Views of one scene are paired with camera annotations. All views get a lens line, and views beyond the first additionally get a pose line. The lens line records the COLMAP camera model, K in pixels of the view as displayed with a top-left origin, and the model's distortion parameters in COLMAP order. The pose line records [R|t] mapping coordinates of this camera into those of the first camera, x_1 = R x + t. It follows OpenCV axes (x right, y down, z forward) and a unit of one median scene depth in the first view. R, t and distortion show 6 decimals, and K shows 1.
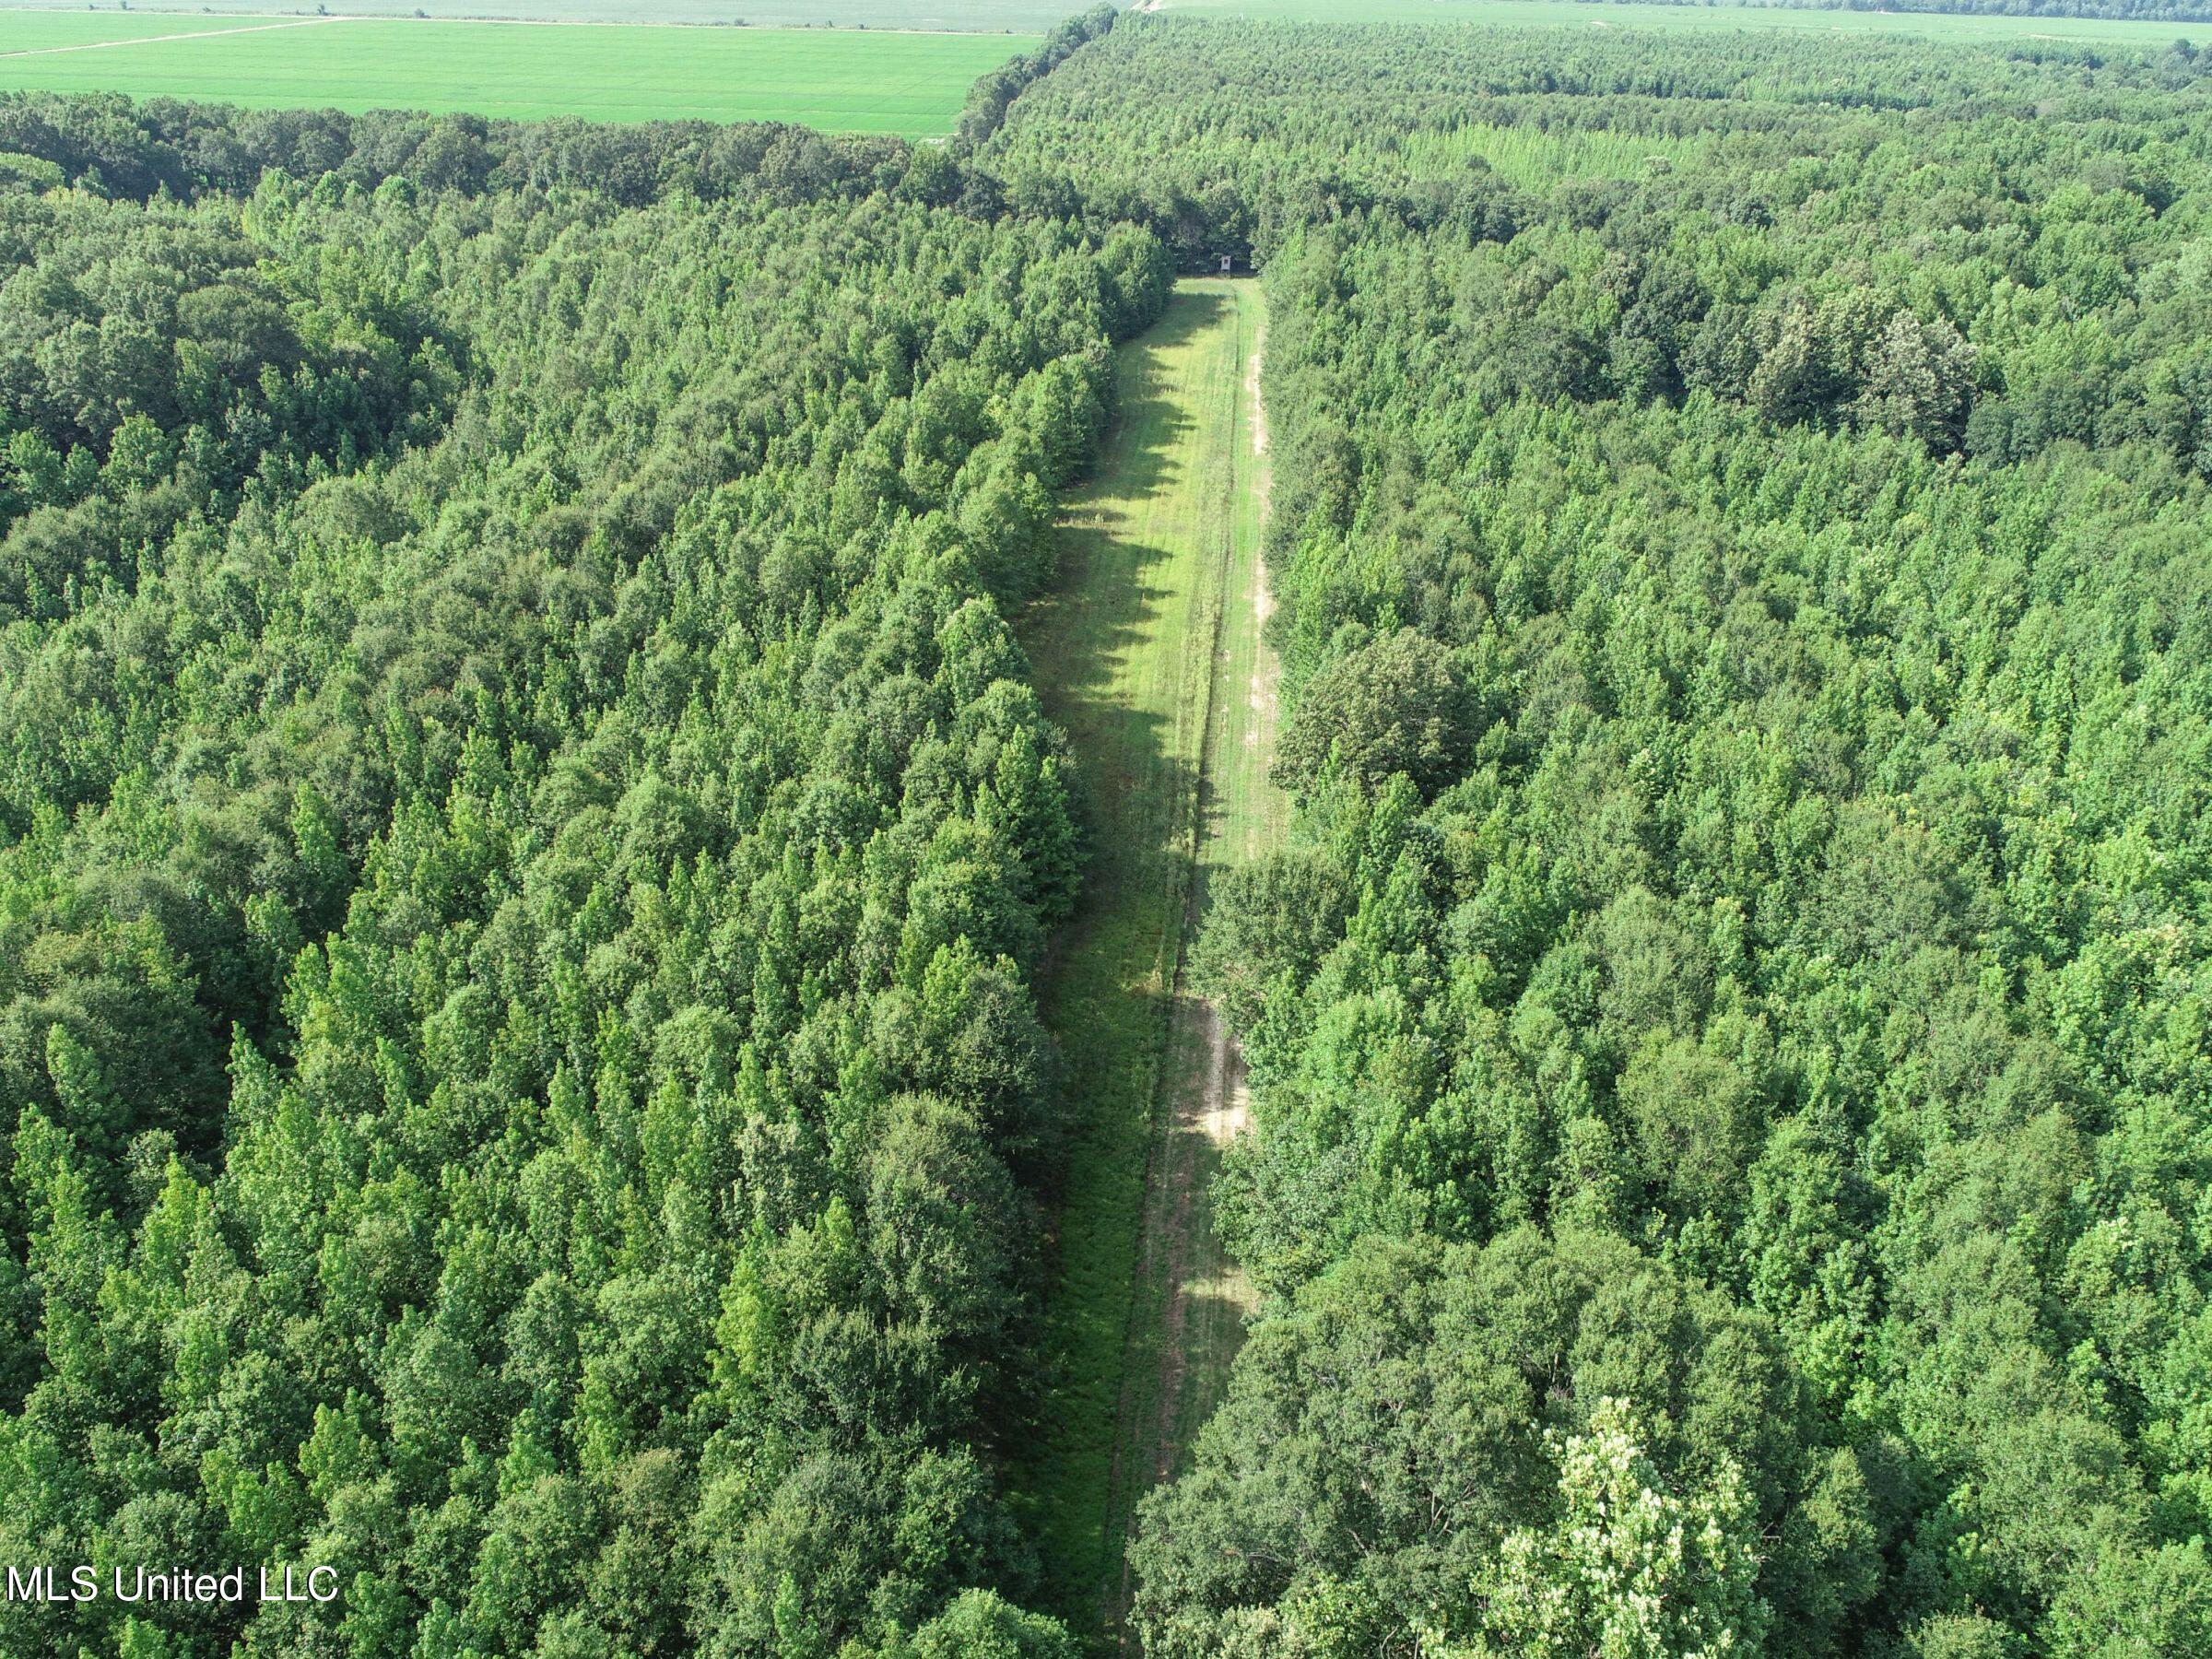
lens RADIAL K [[1663.5, 0, 1107.5], [0, 1663.5, 826.5], [0, 0, 1]] dist [-0.000120, -0.002684]
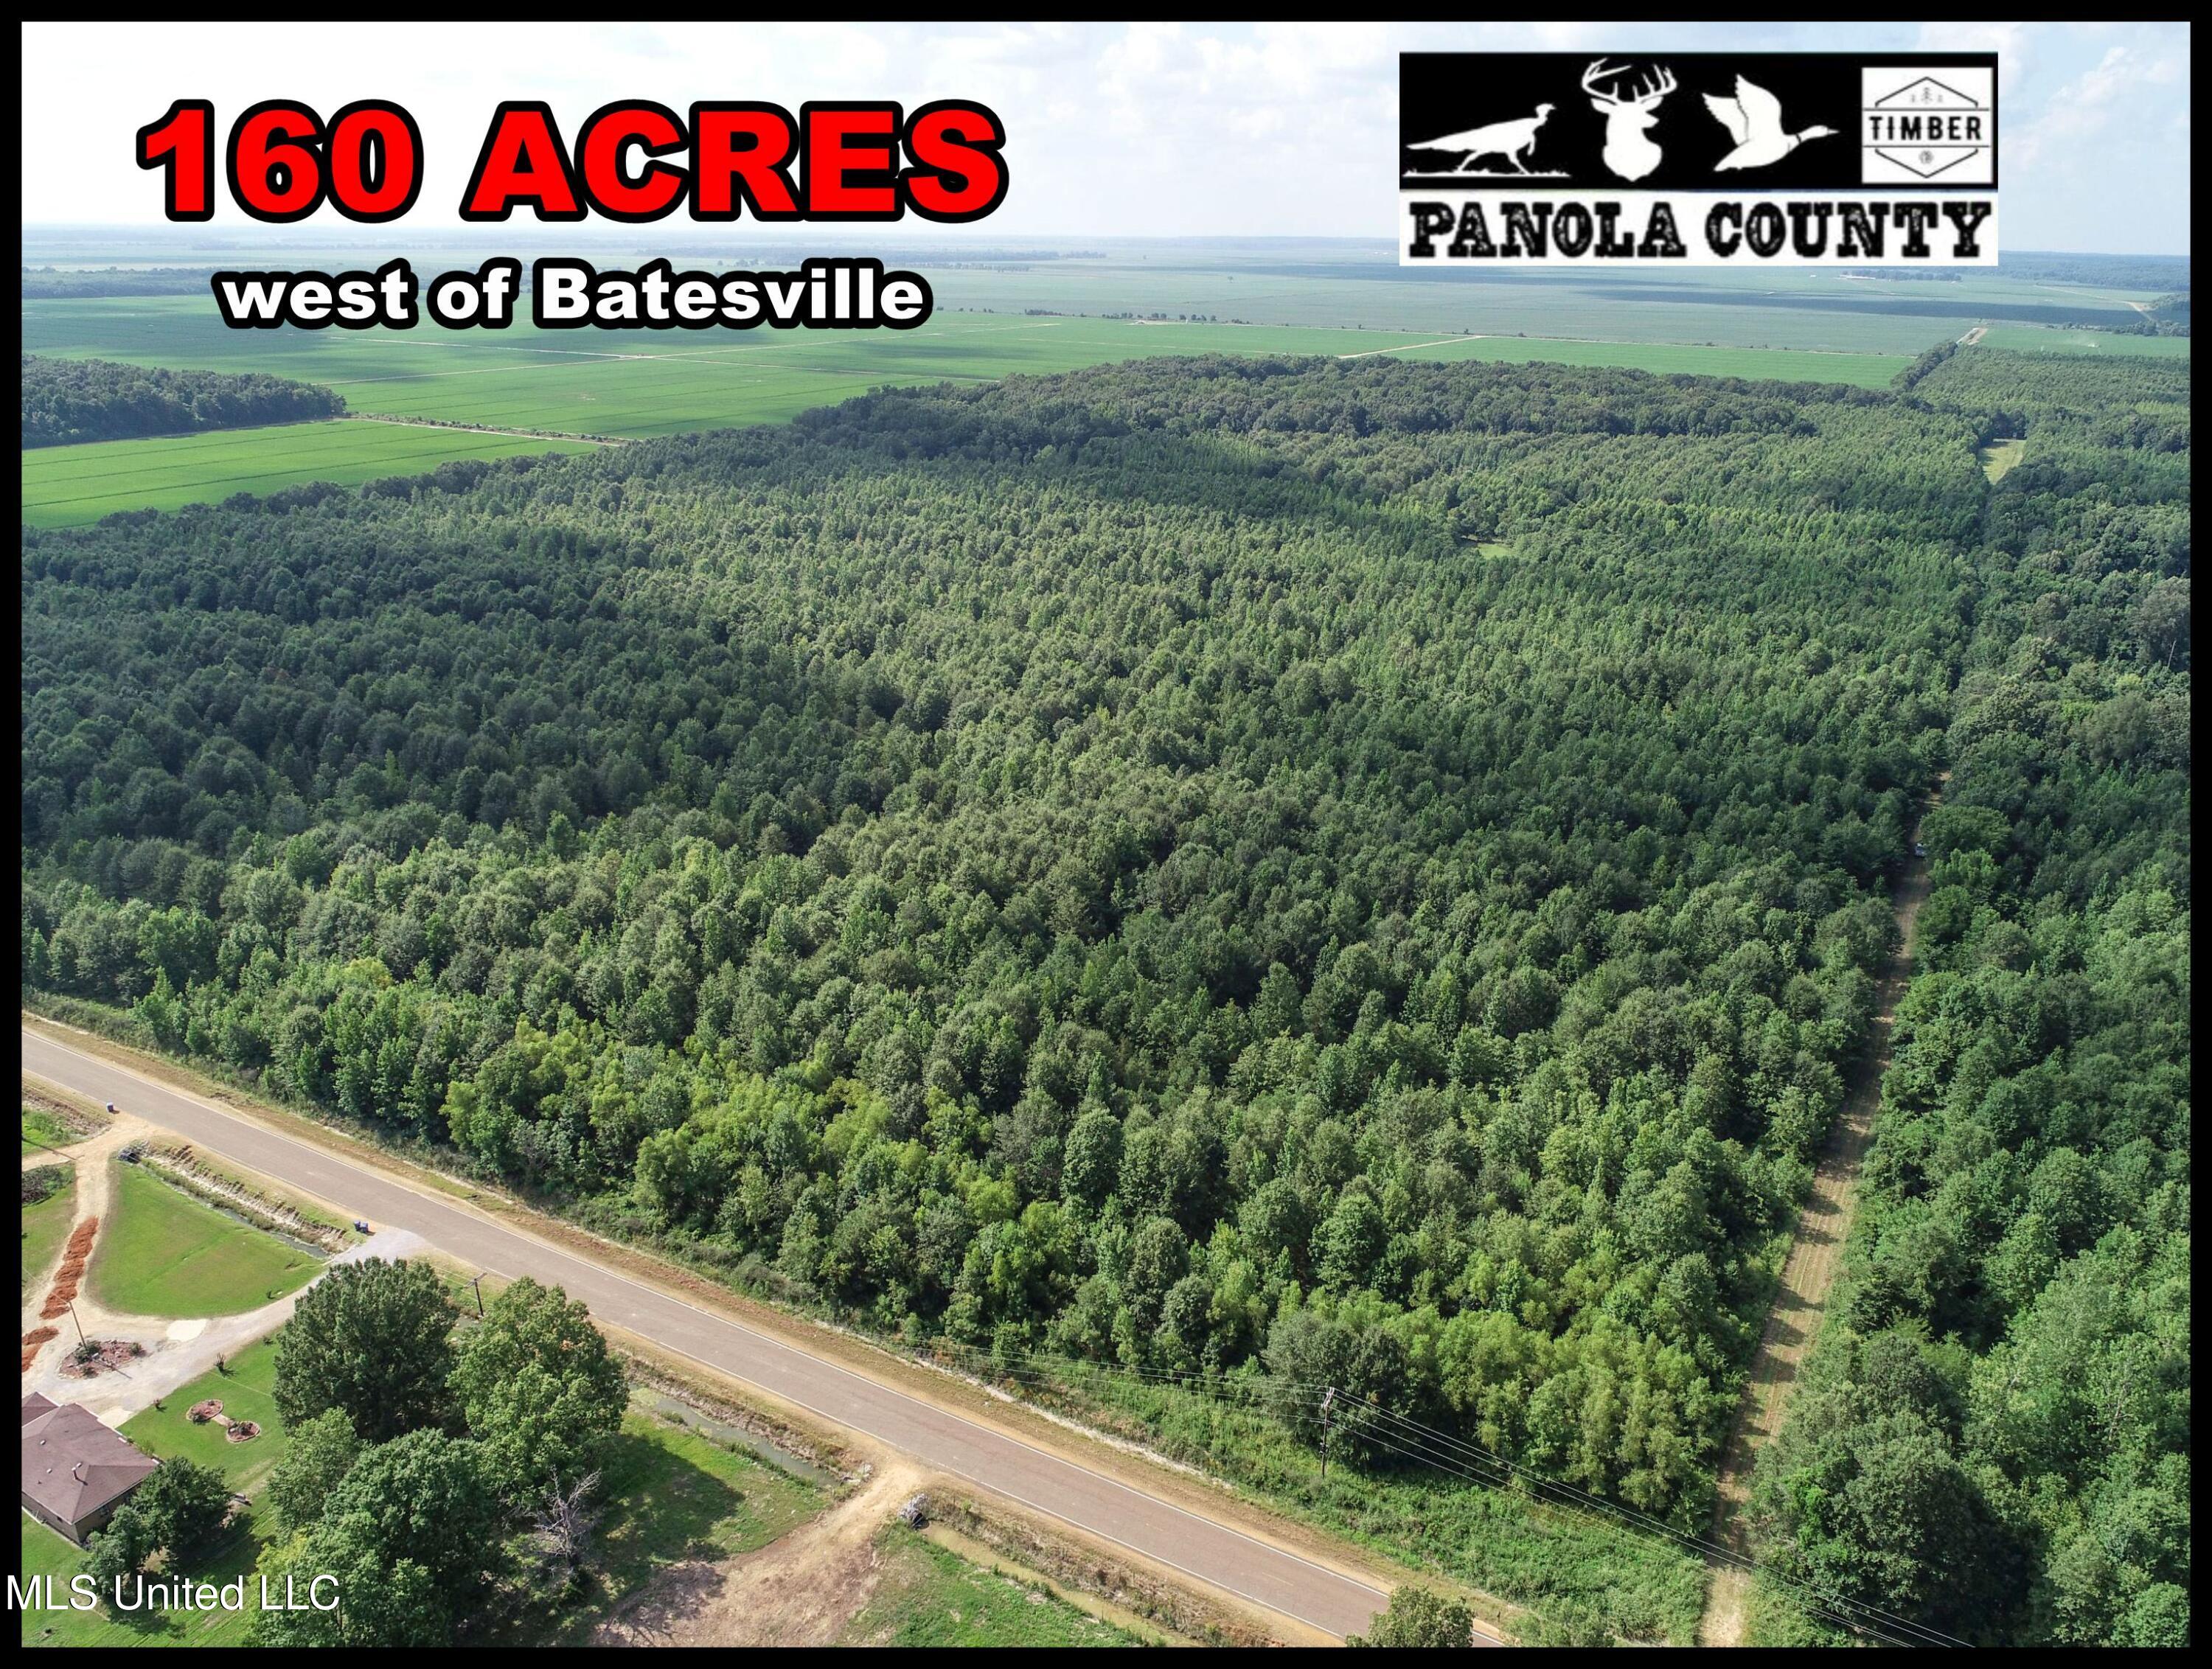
lens RADIAL K [[1649.6, 0, 1105.1], [0, 1649.6, 790.2], [0, 0, 1]] dist [0.000270, -0.001923]
pose [[0.906563, 0.134931, -0.399920, -0.223888], [-0.204346, 0.969383, -0.136158, 1.638211], [0.369304, 0.205158, 0.906380, -3.447658]]
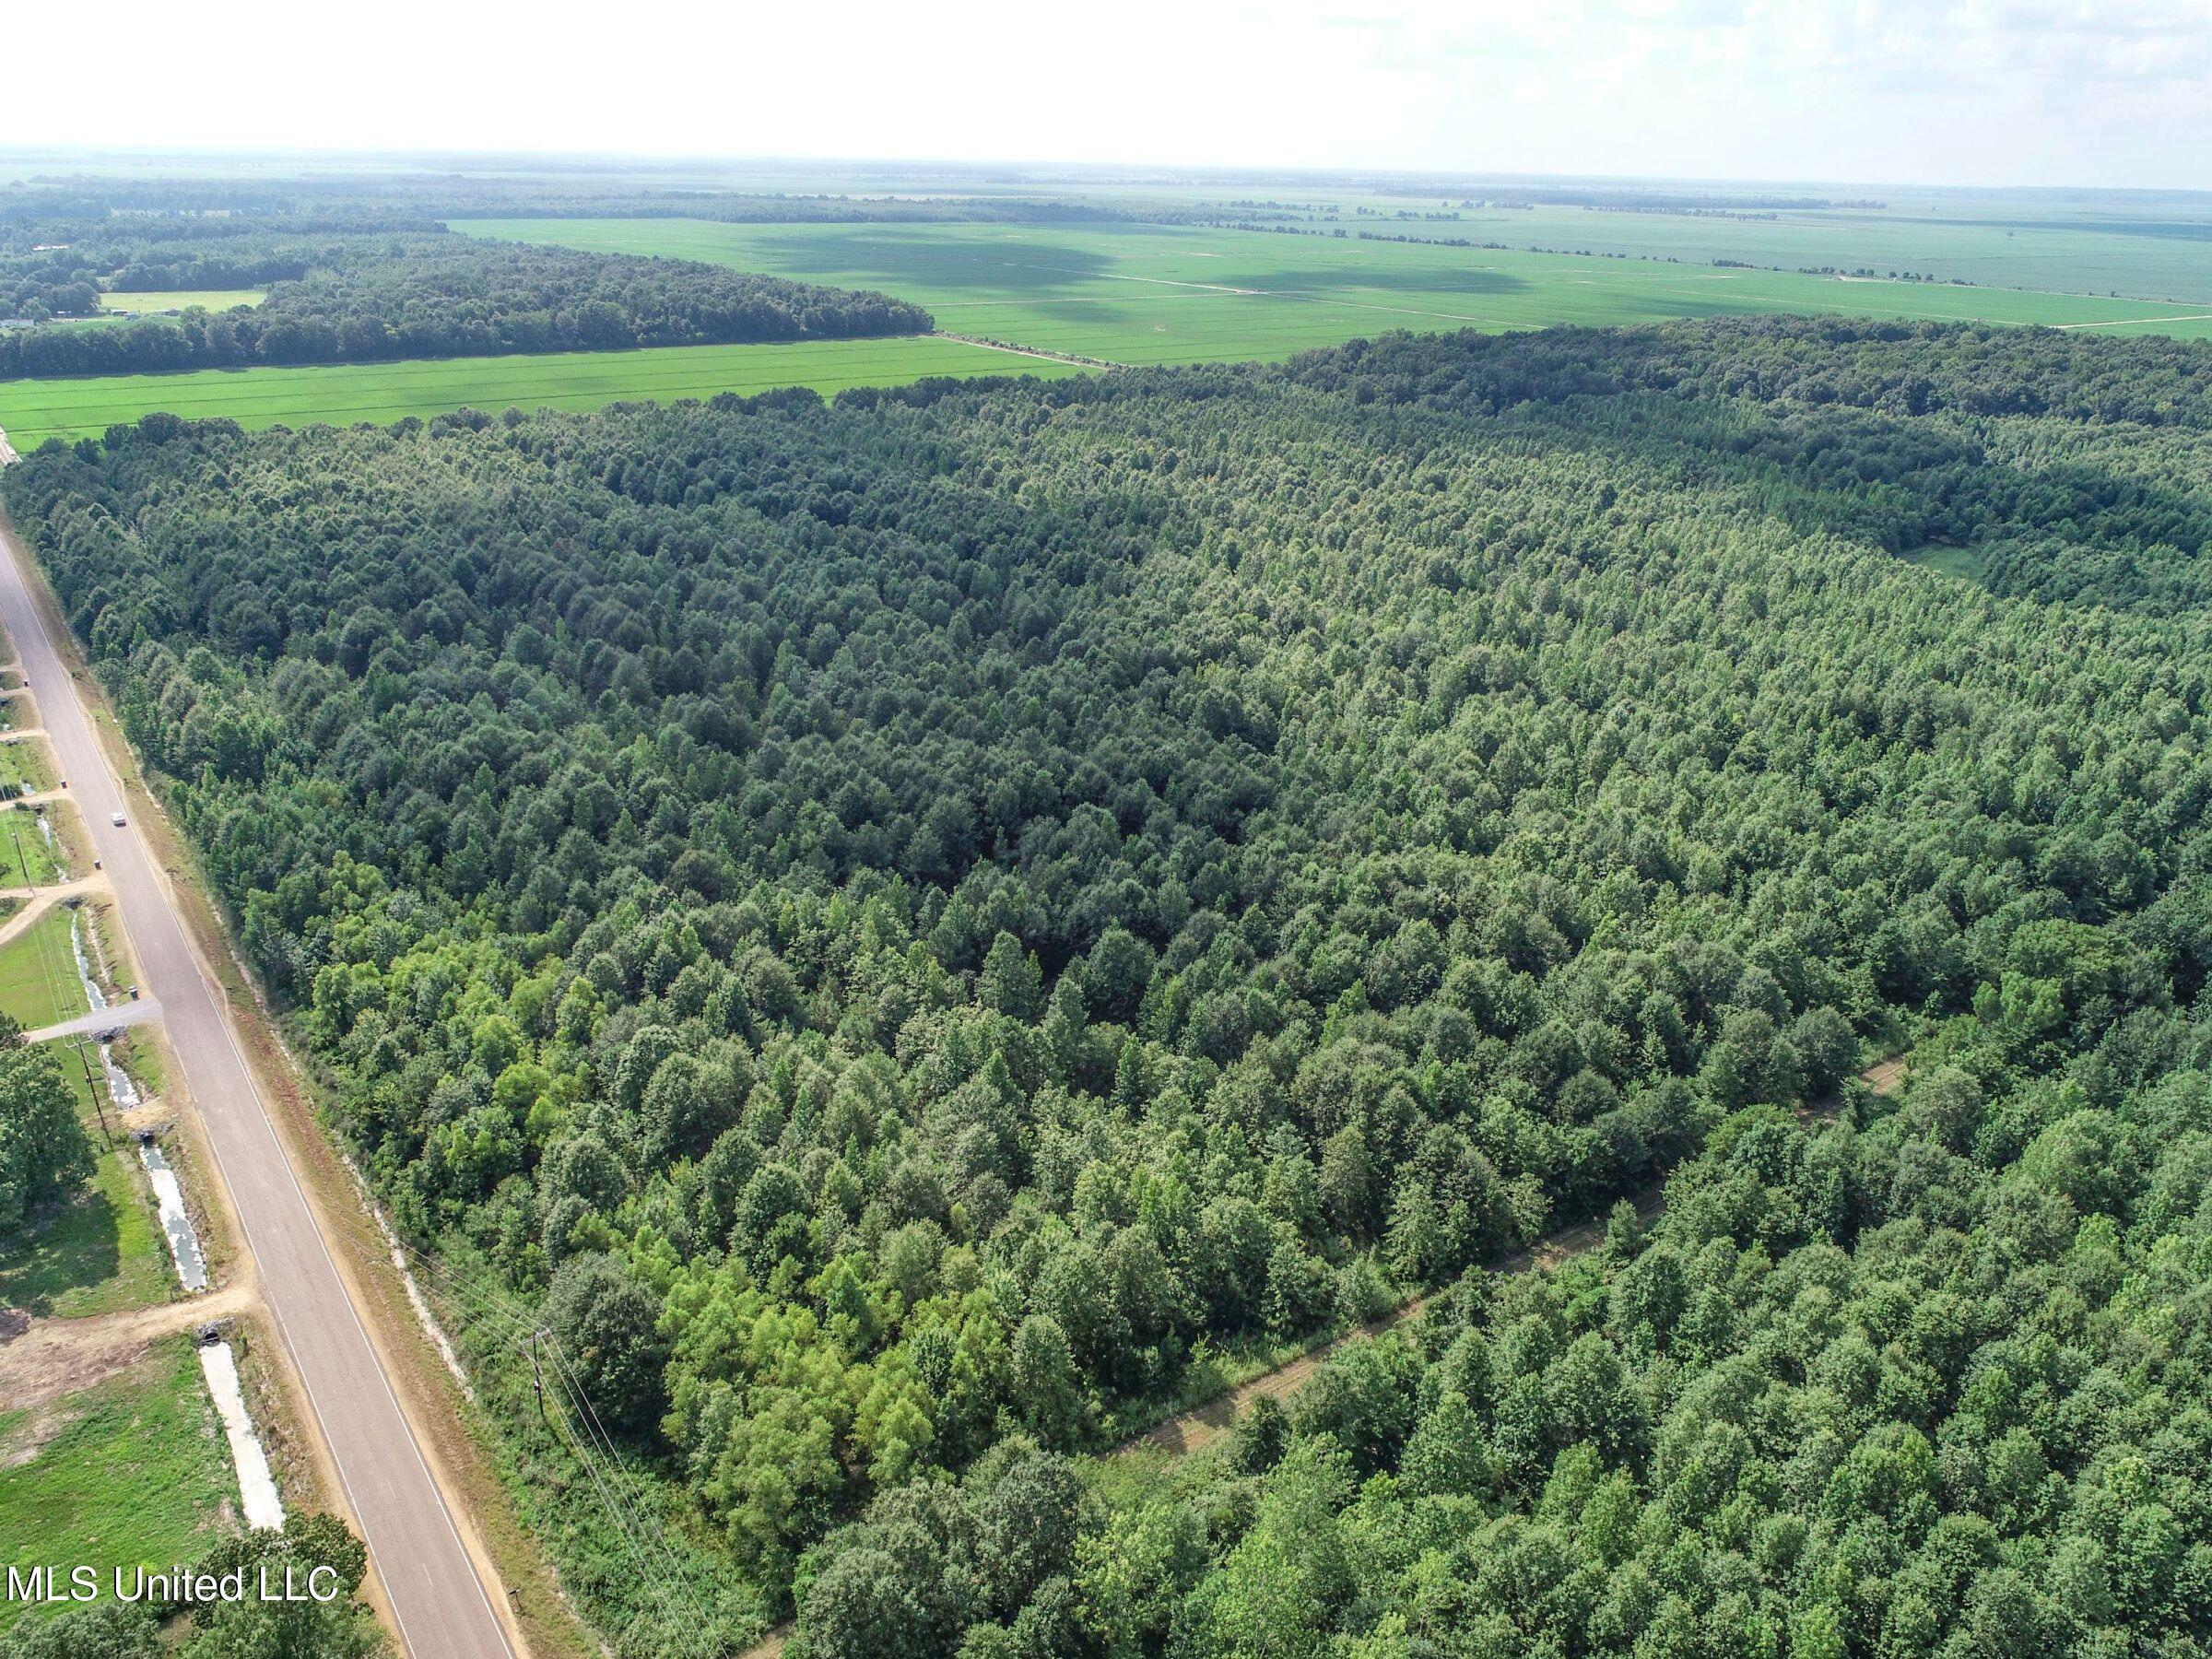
lens RADIAL K [[1655.0, 0, 1106.0], [0, 1655.0, 829.5], [0, 0, 1]] dist [-0.010459, -0.003868]
pose [[0.642608, 0.289757, -0.709293, 0.227130], [-0.380021, 0.924377, 0.033329, 1.452900], [0.665311, 0.248129, 0.704126, -3.075803]]
